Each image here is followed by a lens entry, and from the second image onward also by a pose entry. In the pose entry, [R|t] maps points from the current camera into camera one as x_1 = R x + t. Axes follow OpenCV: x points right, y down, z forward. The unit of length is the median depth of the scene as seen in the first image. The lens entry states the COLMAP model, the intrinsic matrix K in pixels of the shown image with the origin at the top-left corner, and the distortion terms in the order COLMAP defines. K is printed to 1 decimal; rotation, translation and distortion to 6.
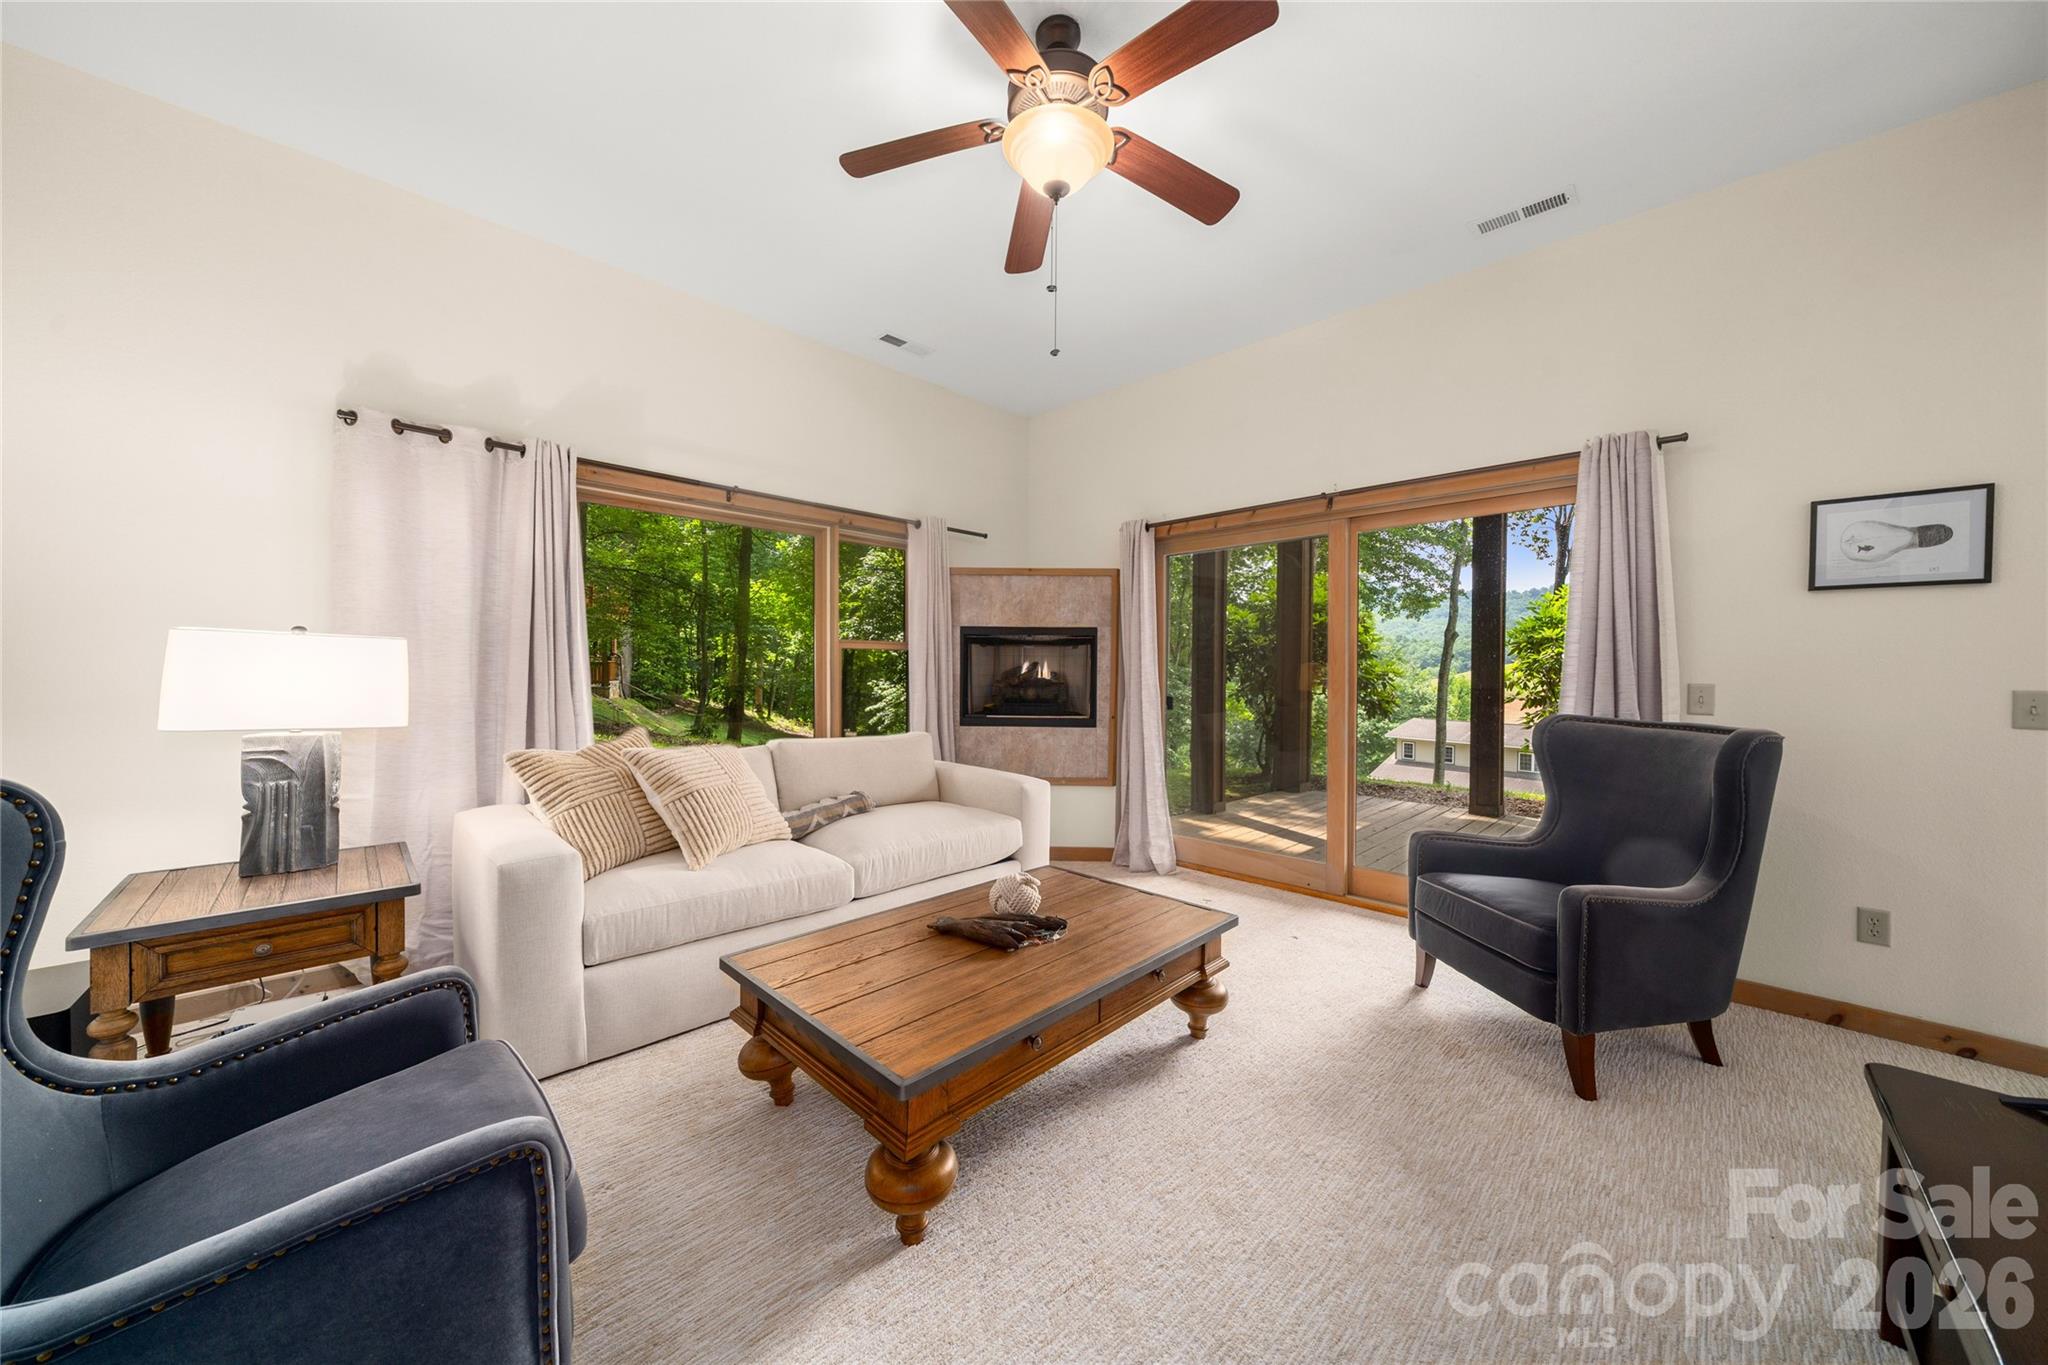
lens RADIAL K [[708.5, 0, 1026.5], [0, 708.5, 674.8], [0, 0, 1]] dist [-0.008048, 0.000384]
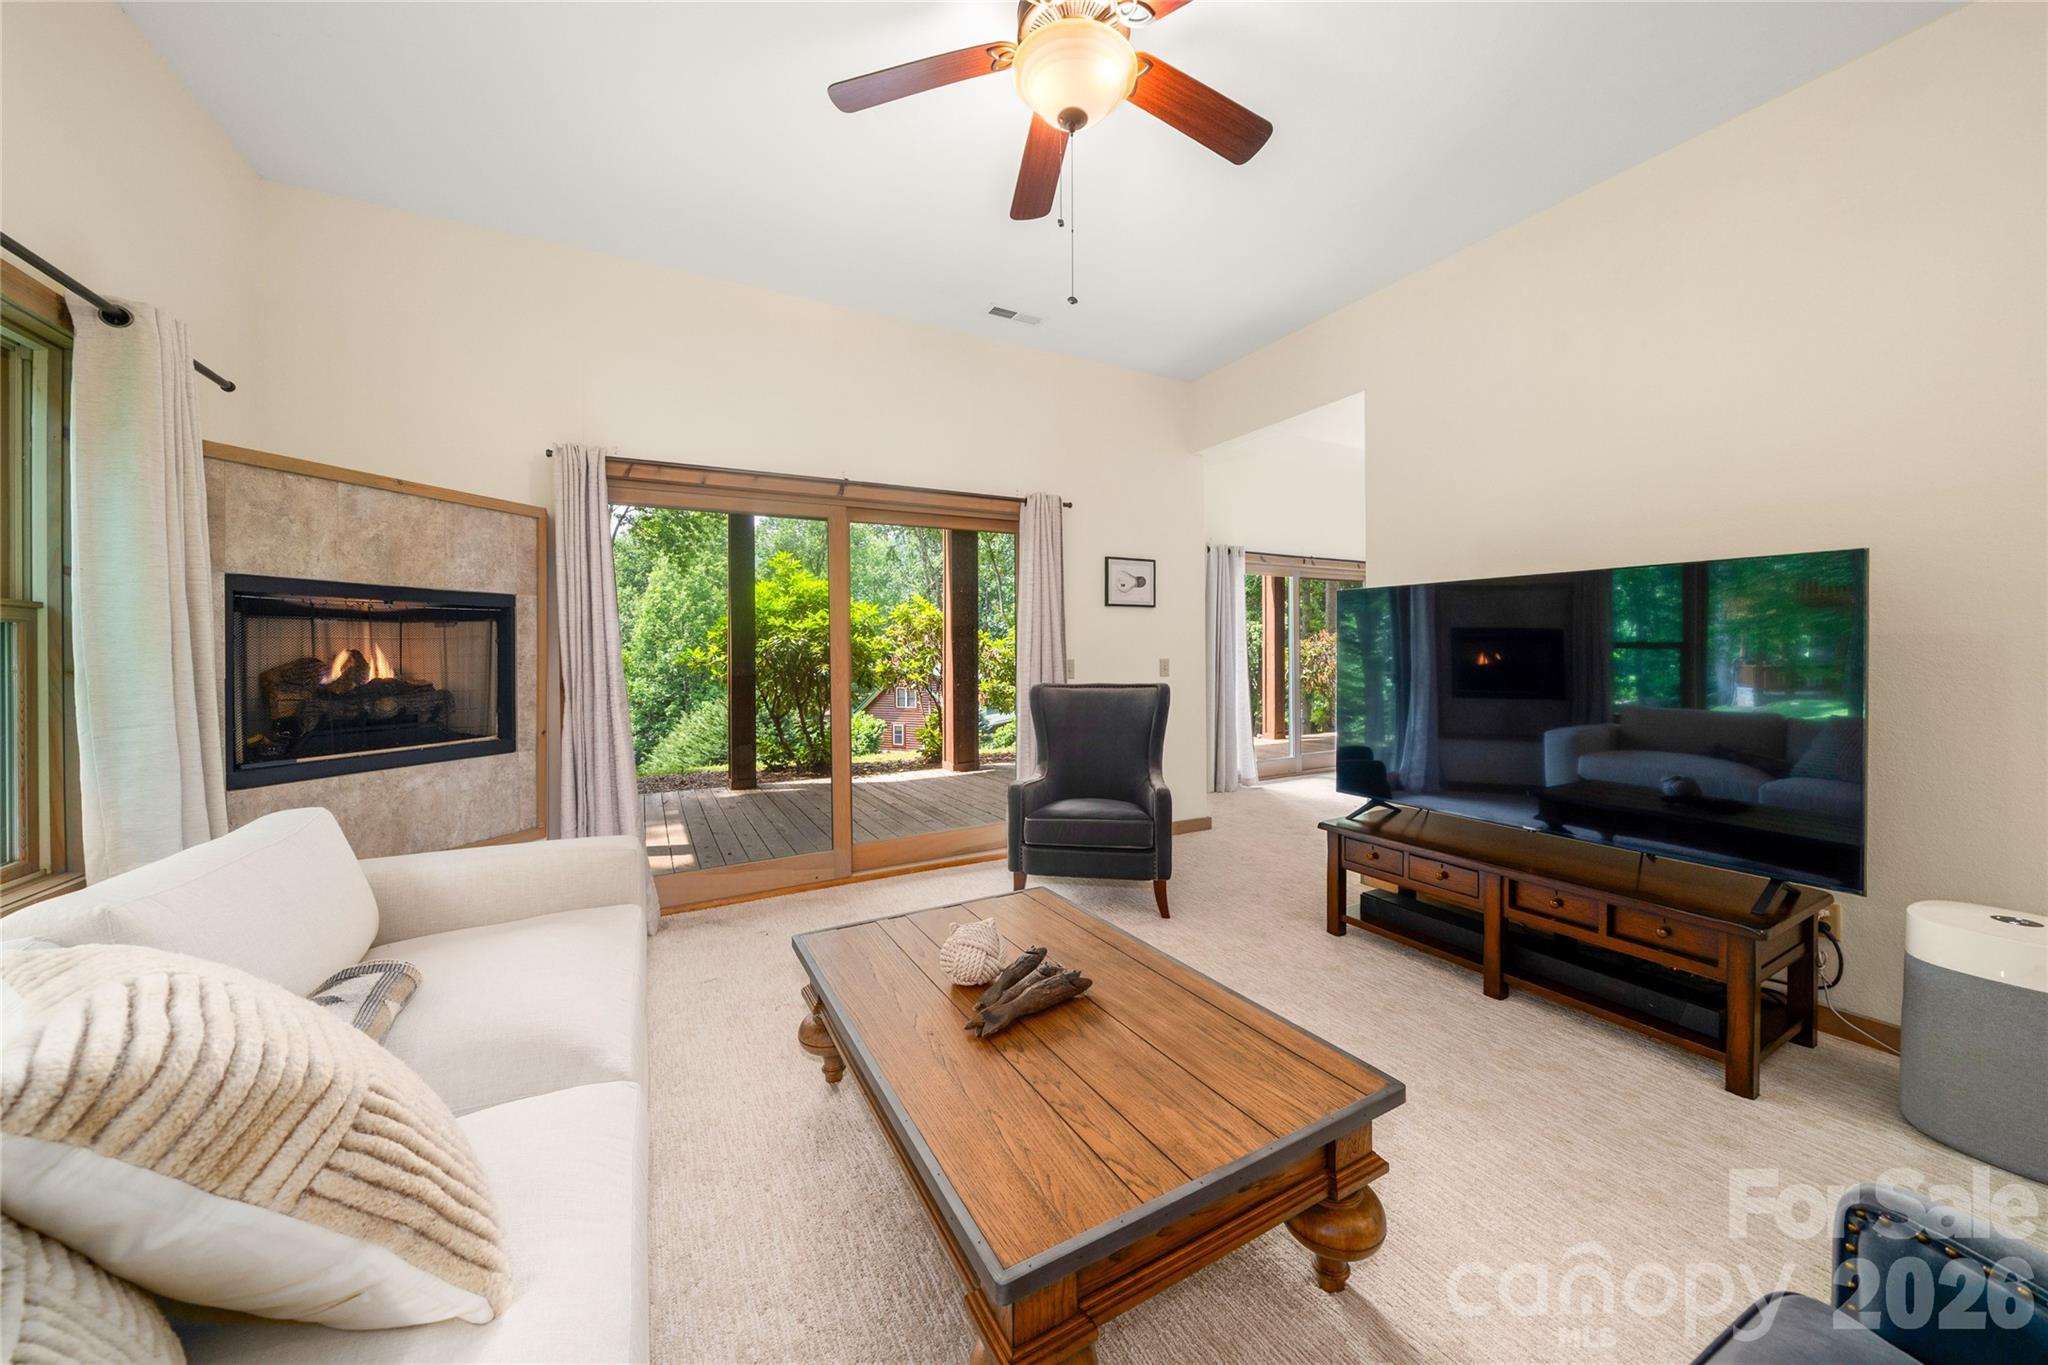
lens RADIAL K [[708.5, 0, 1053.9], [0, 708.5, 644.6], [0, 0, 1]] dist [-0.008048, 0.000384]
pose [[0.277084, -0.002328, 0.960843, -0.414161], [0.020725, 0.999779, -0.003555, -0.010499], [-0.960622, 0.020899, 0.277071, 0.393489]]
